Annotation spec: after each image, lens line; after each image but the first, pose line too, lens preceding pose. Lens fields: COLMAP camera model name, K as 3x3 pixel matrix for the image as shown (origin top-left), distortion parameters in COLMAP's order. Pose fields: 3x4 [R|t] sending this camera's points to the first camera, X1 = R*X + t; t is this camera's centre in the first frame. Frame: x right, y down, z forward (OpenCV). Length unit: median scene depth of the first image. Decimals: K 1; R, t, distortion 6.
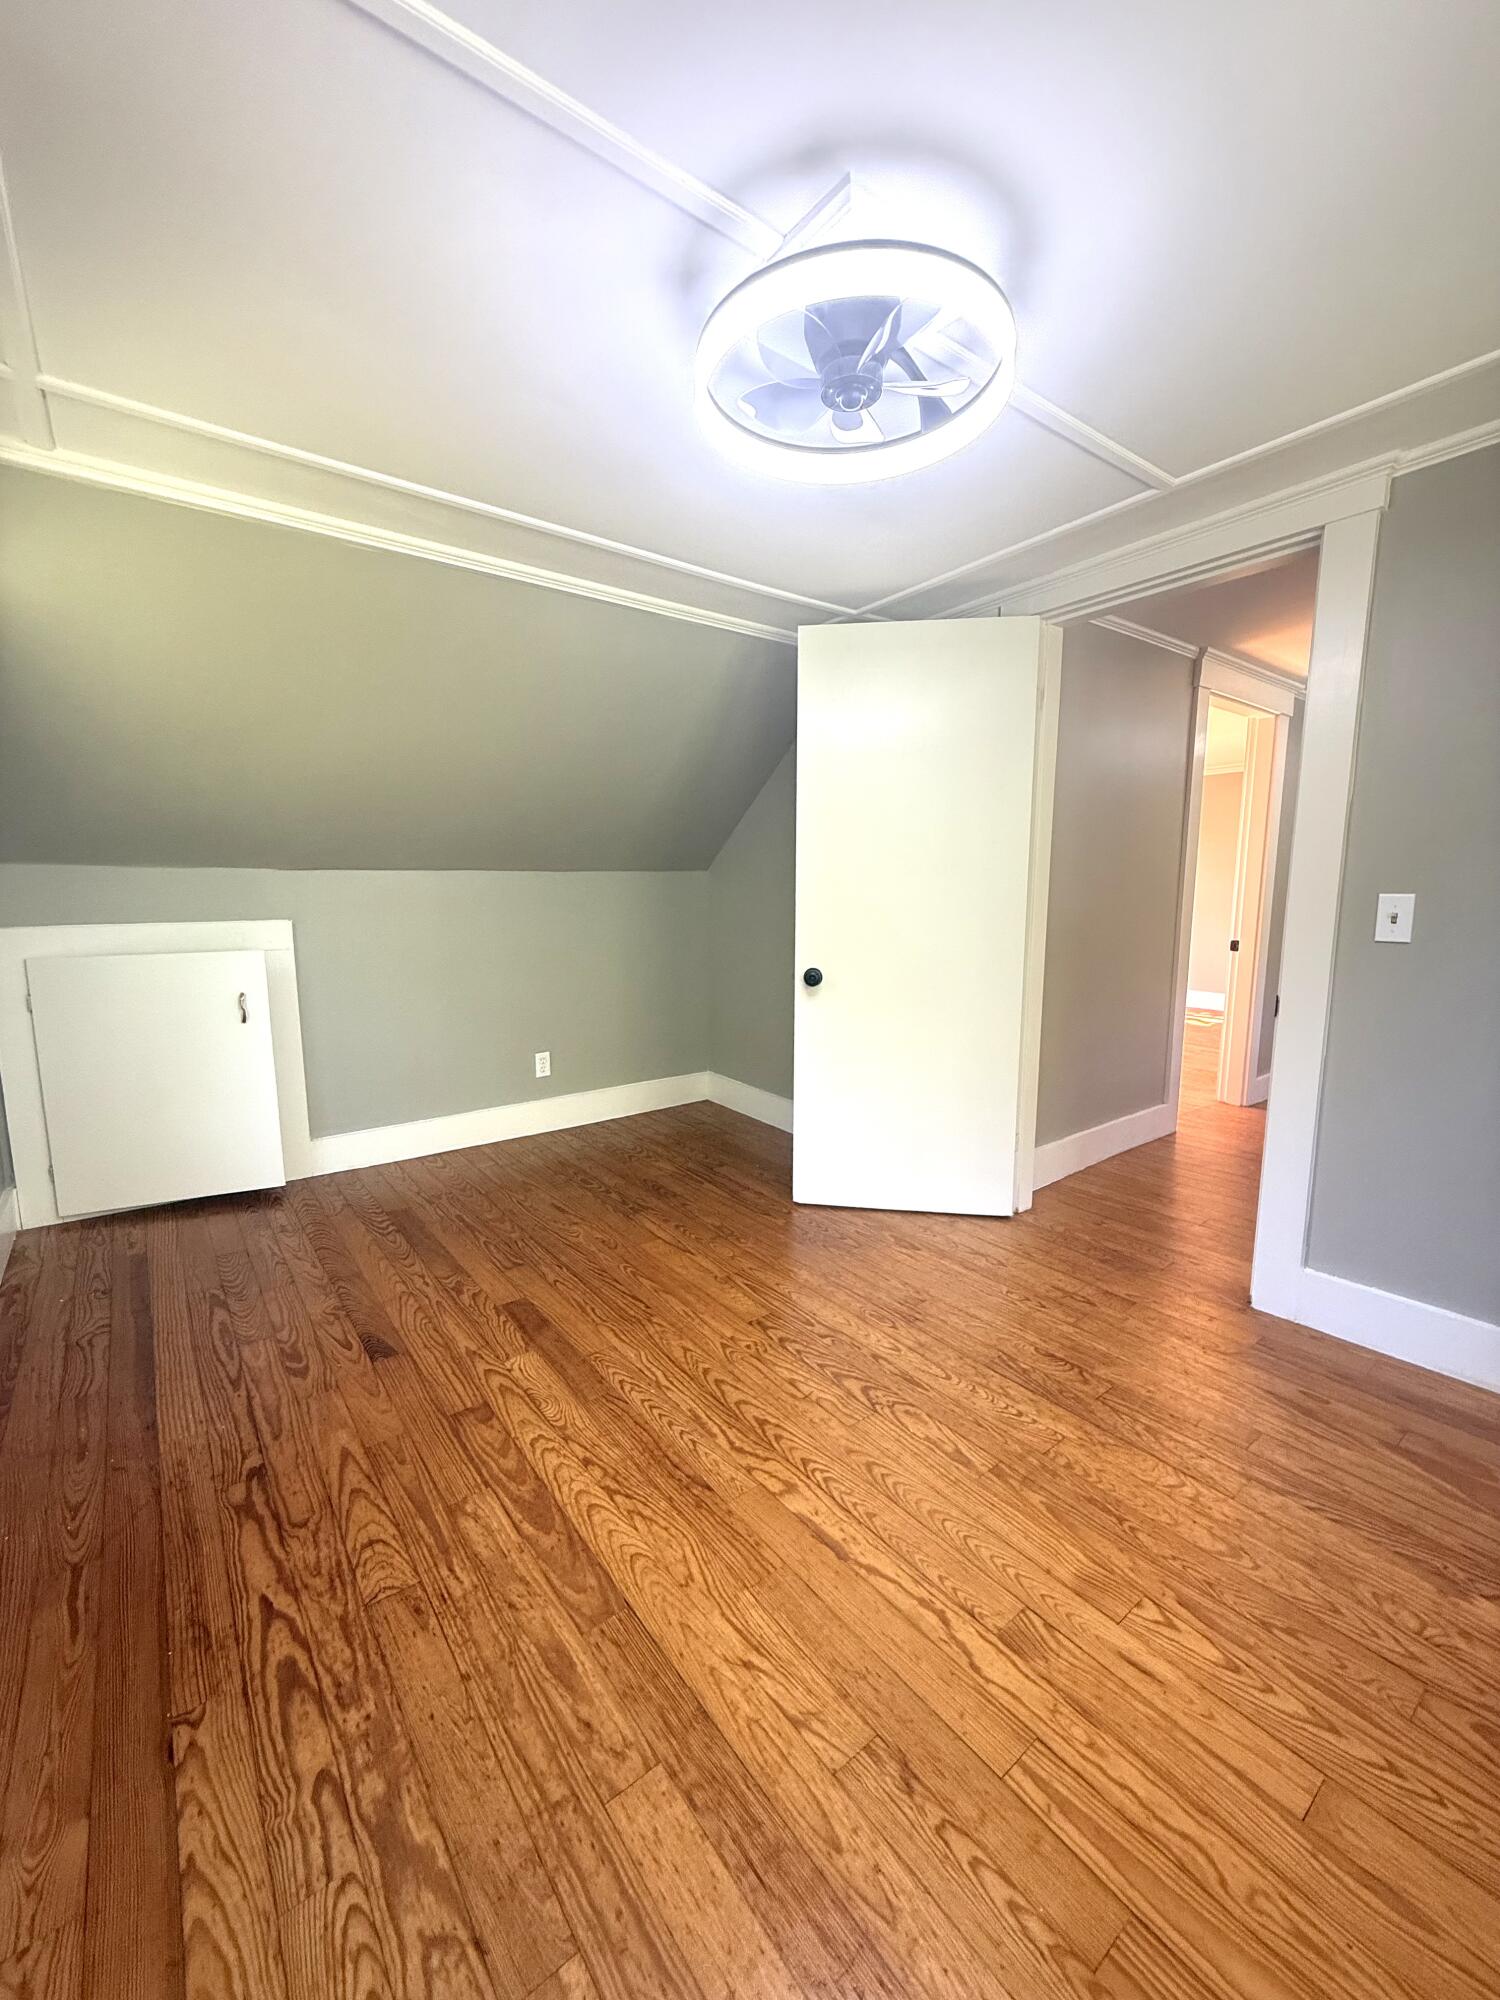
lens RADIAL K [[798.5, 0, 750.1], [0, 798.5, 1000.3], [0, 0, 1]] dist [-0.001459, 0.000534]
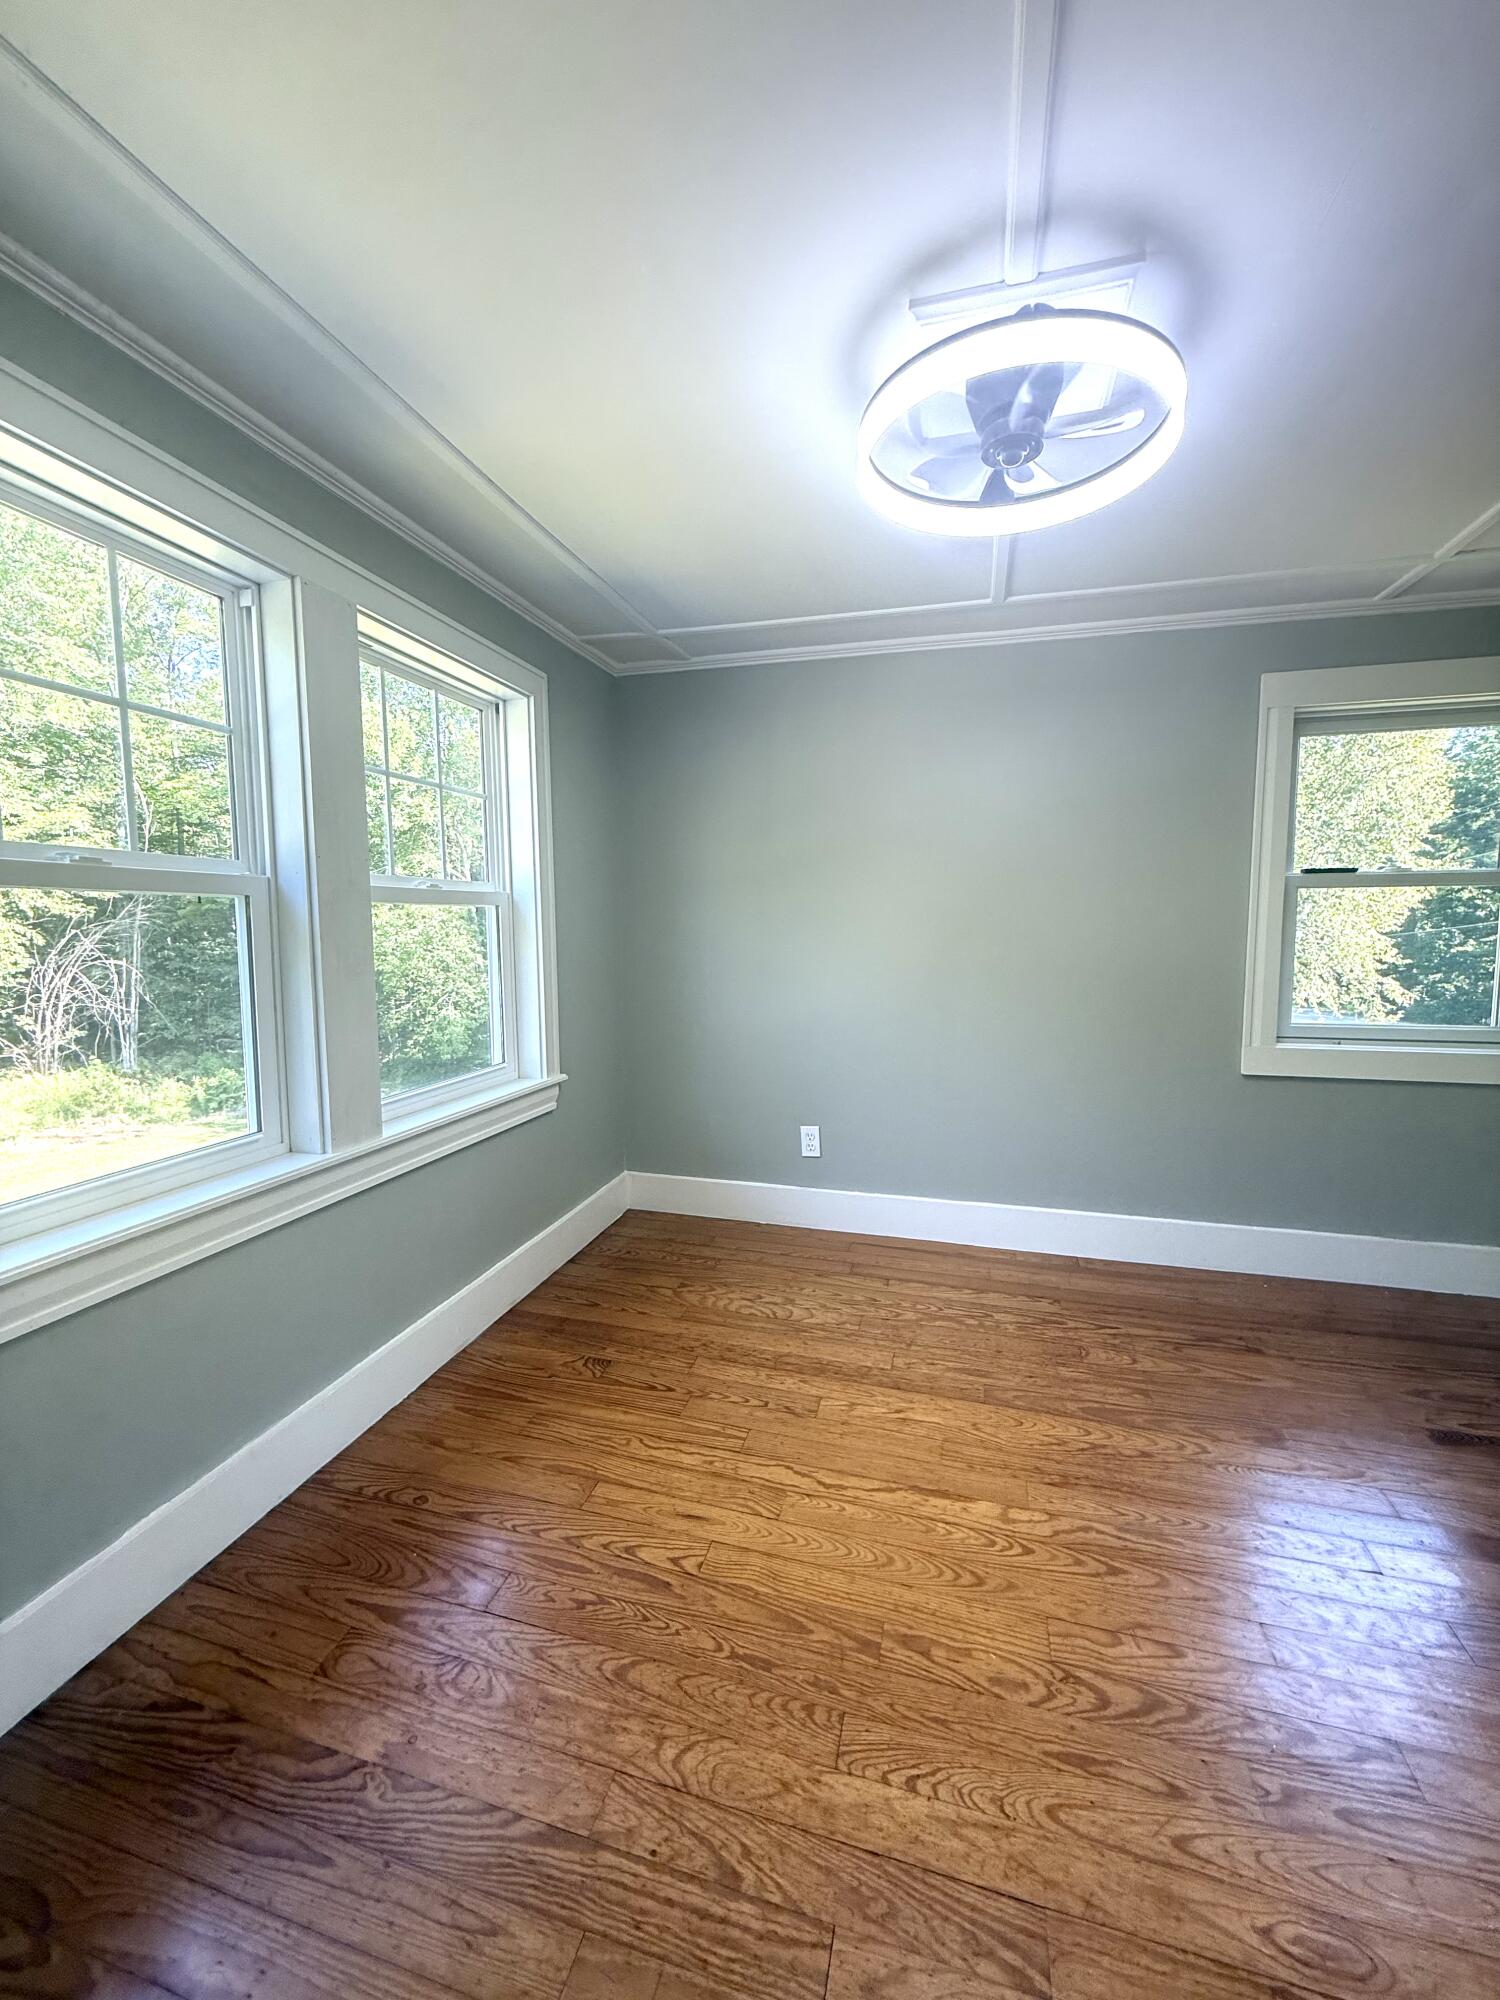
lens RADIAL K [[798.5, 0, 747.7], [0, 798.5, 997.1], [0, 0, 1]] dist [-0.001459, 0.000534]
pose [[-0.803716, 0.063388, -0.591627, 1.014984], [-0.080240, 0.973680, 0.213327, -0.265011], [0.589578, 0.218926, -0.777476, 1.681459]]
